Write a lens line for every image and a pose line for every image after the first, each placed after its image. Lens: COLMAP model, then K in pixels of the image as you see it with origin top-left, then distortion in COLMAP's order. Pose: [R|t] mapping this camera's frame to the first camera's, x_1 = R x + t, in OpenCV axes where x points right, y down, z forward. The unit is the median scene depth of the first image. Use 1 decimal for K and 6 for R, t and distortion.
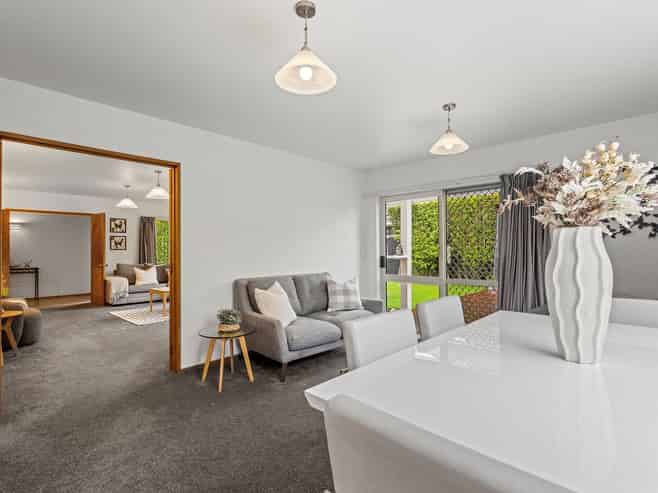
lens RADIAL K [[341.4, 0, 330.7], [0, 341.4, 248.0], [0, 0, 1]] dist [0.001835, 0.000418]
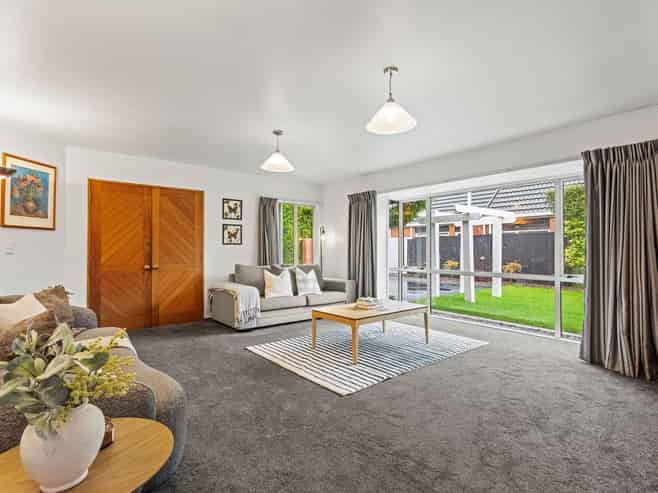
lens RADIAL K [[341.4, 0, 327.2], [0, 341.4, 246.2], [0, 0, 1]] dist [0.001835, 0.000418]
pose [[0.991682, 0.003935, -0.128650, -0.358286], [-0.005357, 0.999928, -0.010714, 0.016088], [0.128599, 0.011314, 0.991632, 0.355833]]
